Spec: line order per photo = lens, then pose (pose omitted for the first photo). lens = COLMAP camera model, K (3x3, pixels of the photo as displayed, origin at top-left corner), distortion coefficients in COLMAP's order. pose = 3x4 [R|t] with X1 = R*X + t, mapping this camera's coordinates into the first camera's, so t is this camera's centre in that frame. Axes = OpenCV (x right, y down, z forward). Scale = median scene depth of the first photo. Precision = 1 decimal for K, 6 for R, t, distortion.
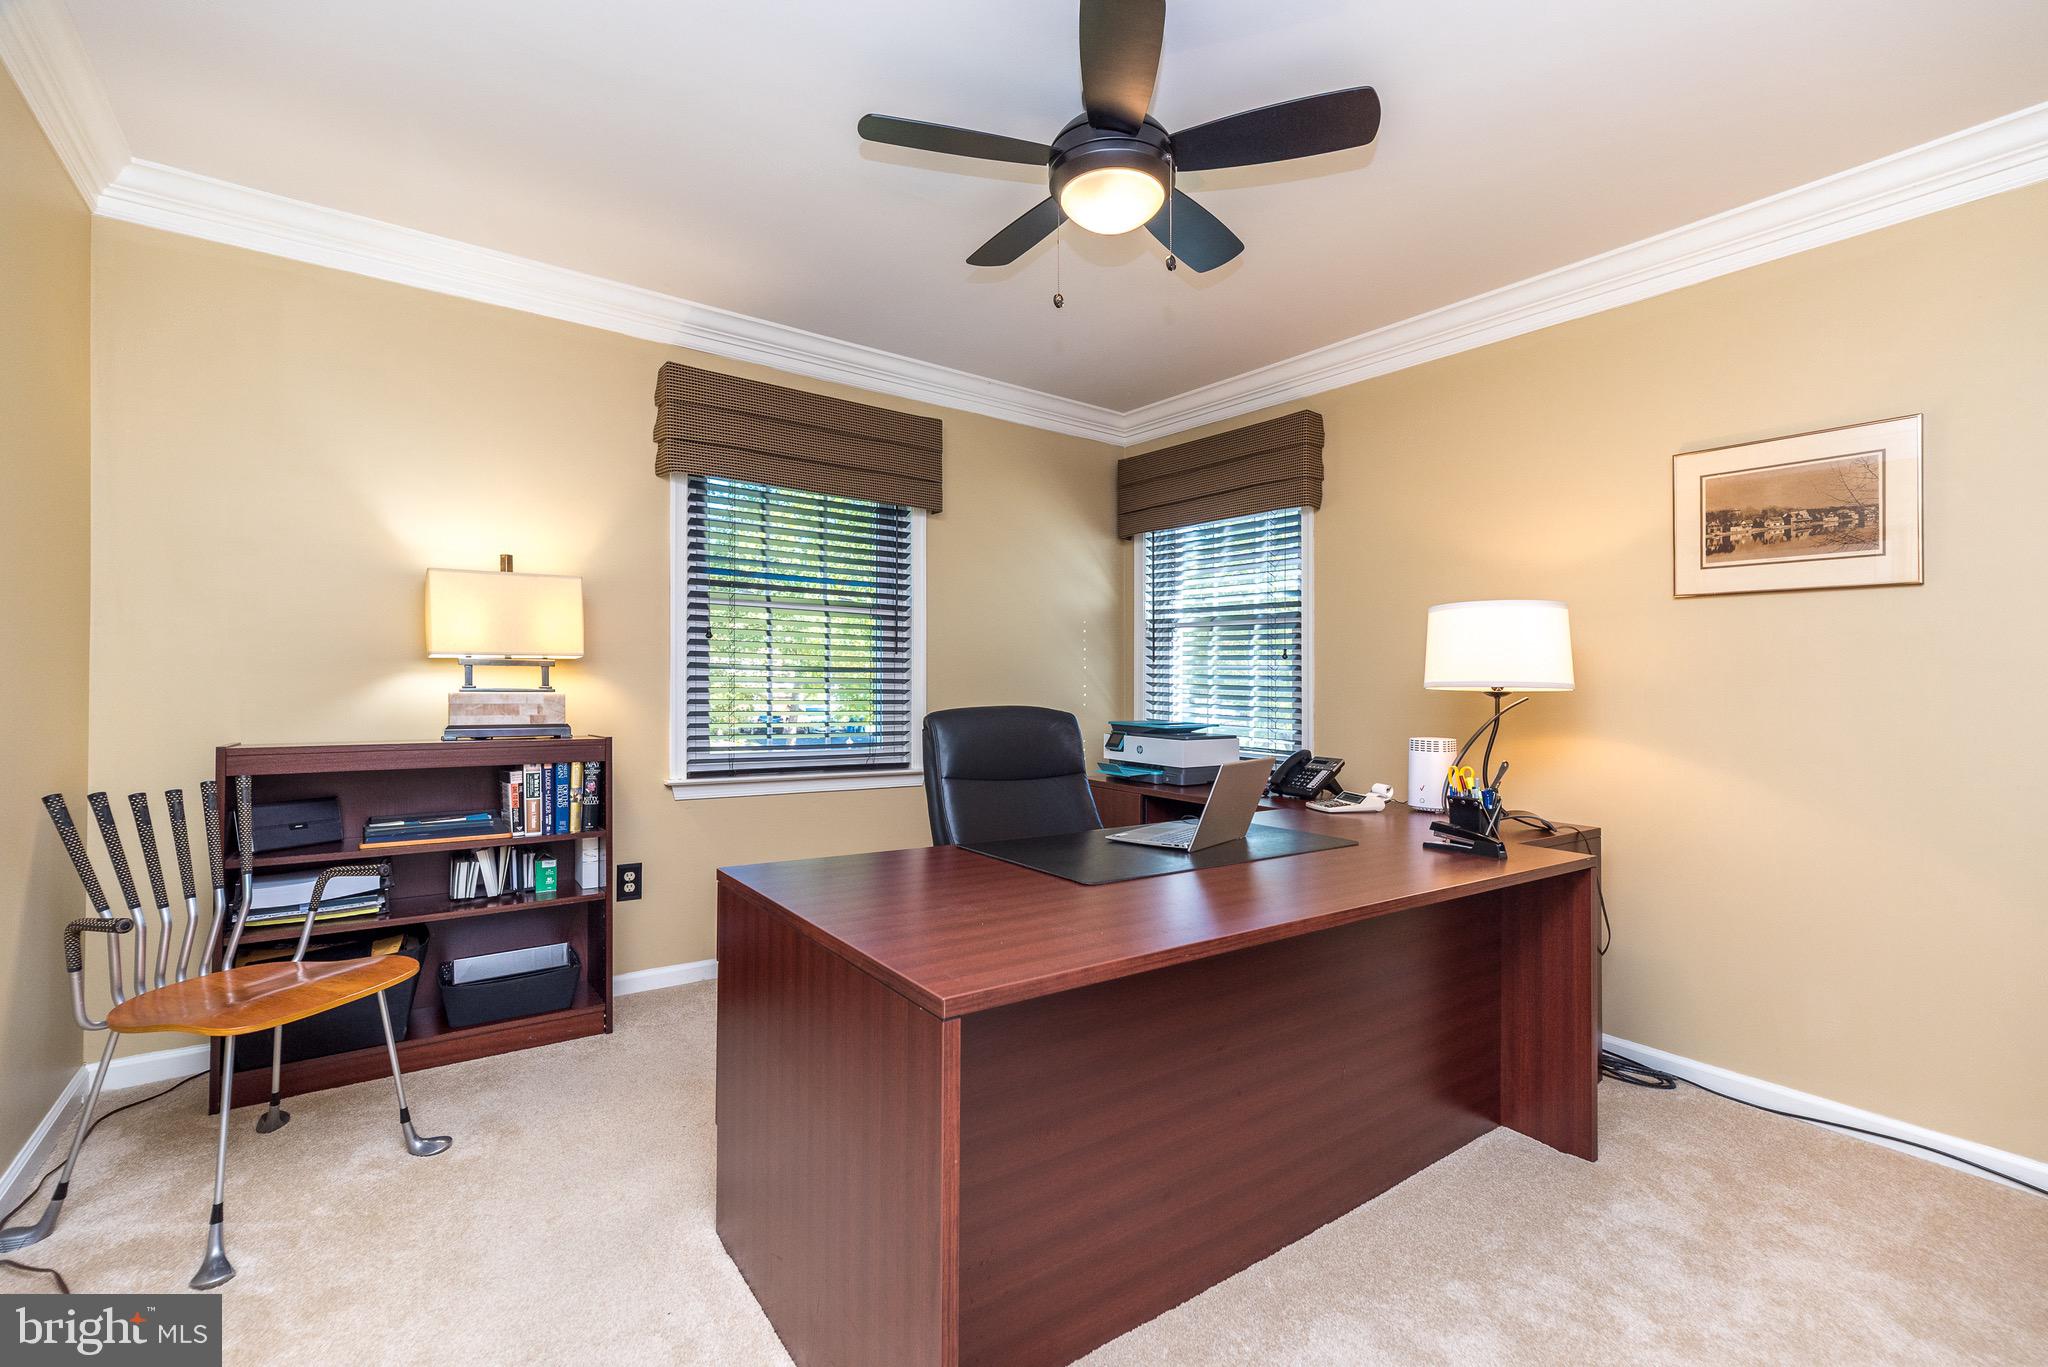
lens RADIAL K [[894.5, 0, 1024.6], [0, 894.5, 680.4], [0, 0, 1]] dist [0.011575, 0.000510]
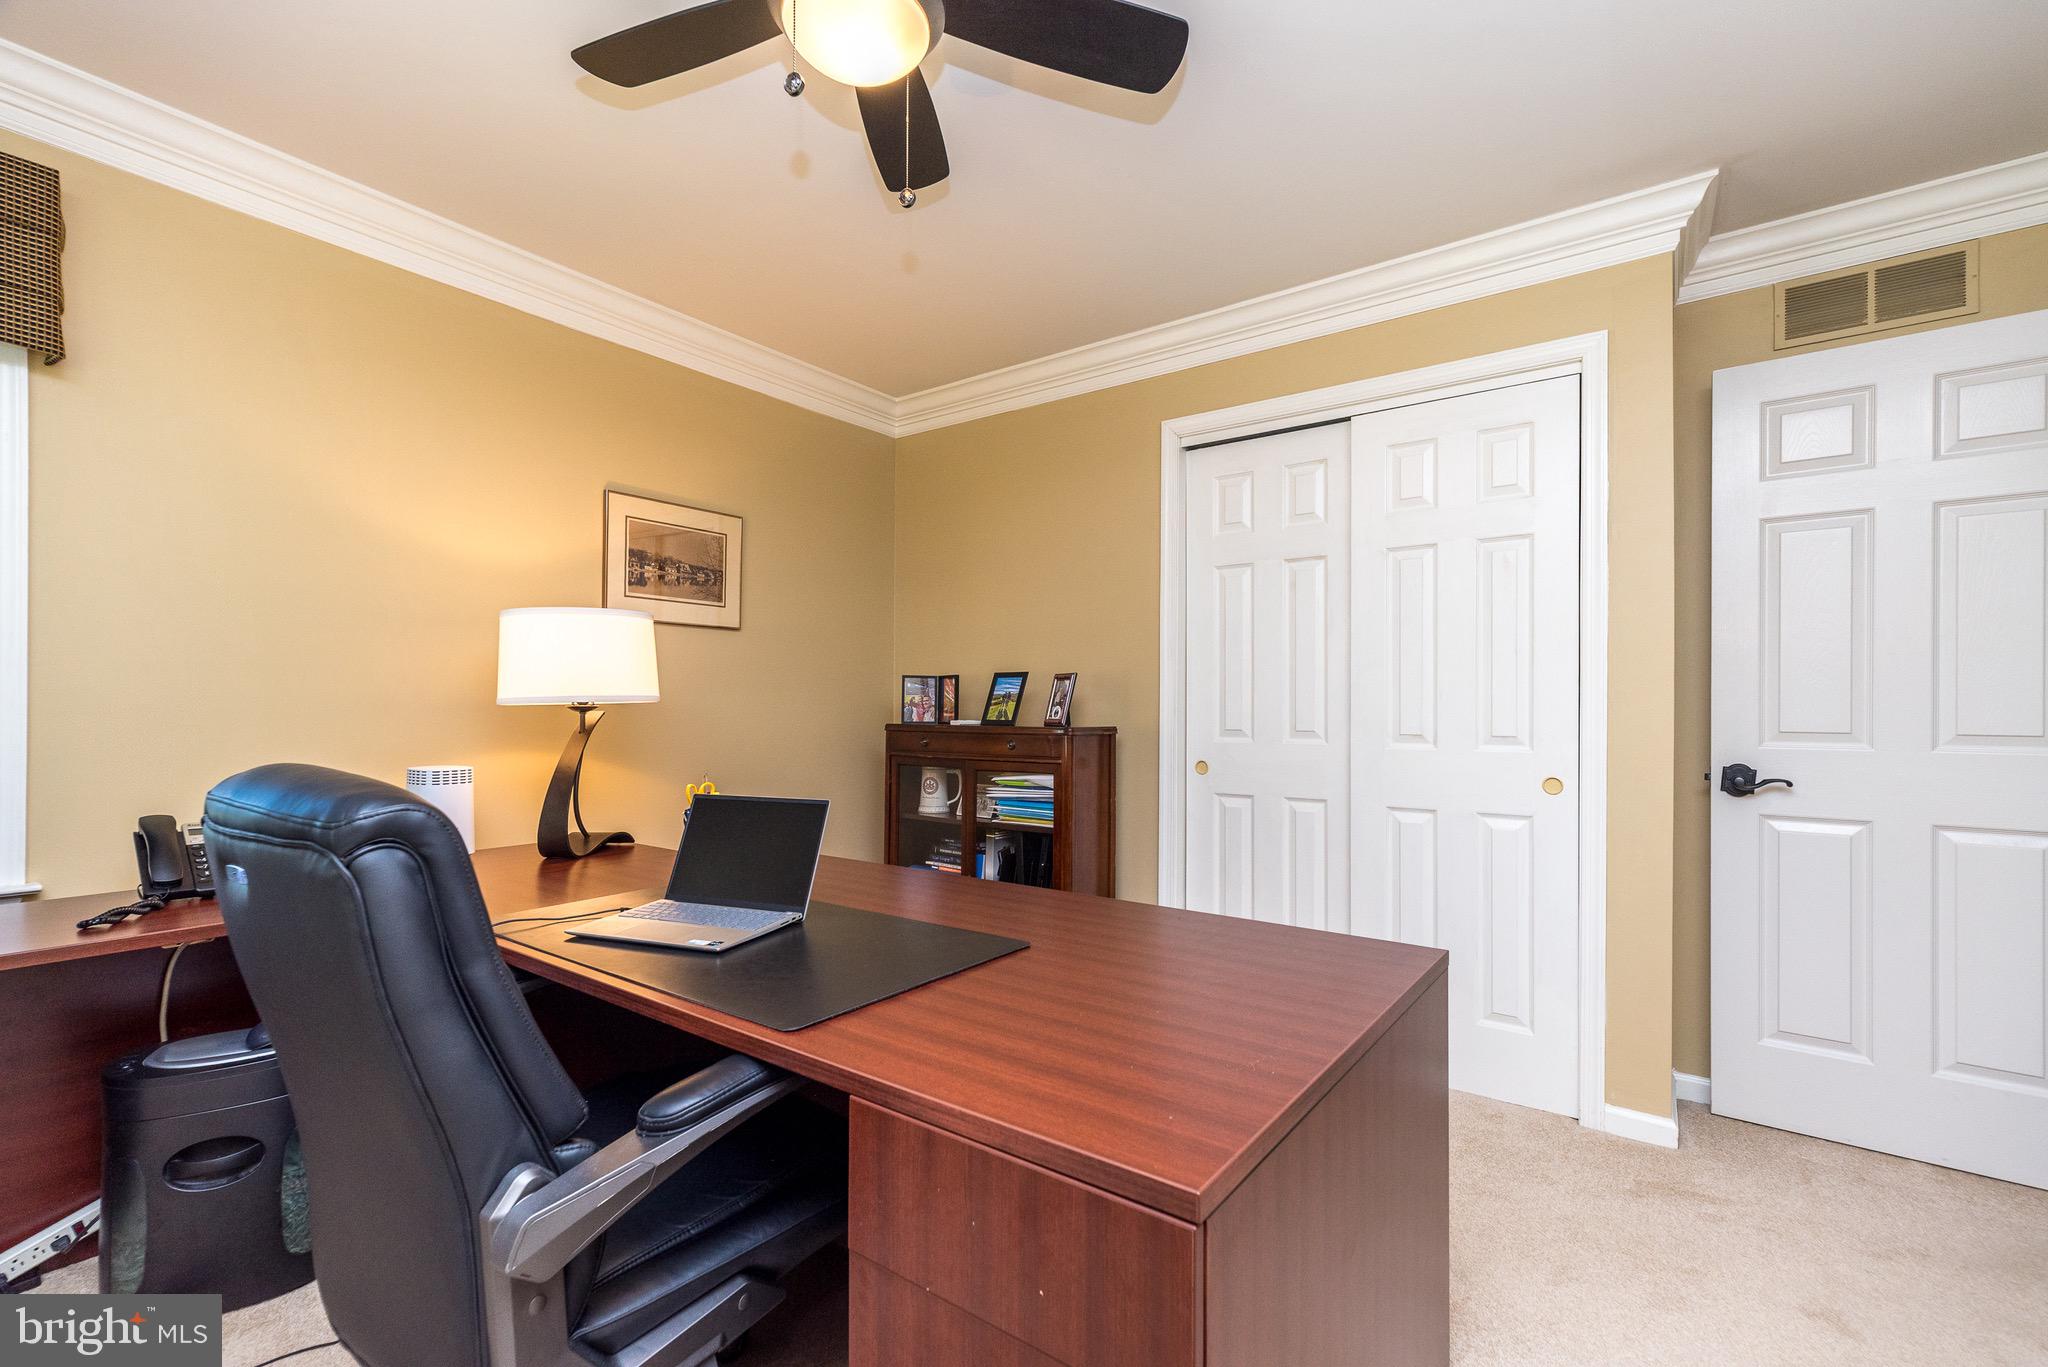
lens RADIAL K [[894.5, 0, 1017.8], [0, 894.5, 685.6], [0, 0, 1]] dist [0.011575, 0.000510]
pose [[-0.326138, 0.004175, 0.945313, -0.519171], [-0.004062, 0.999975, -0.005818, -0.004437], [-0.945313, -0.005737, -0.326113, 0.930093]]
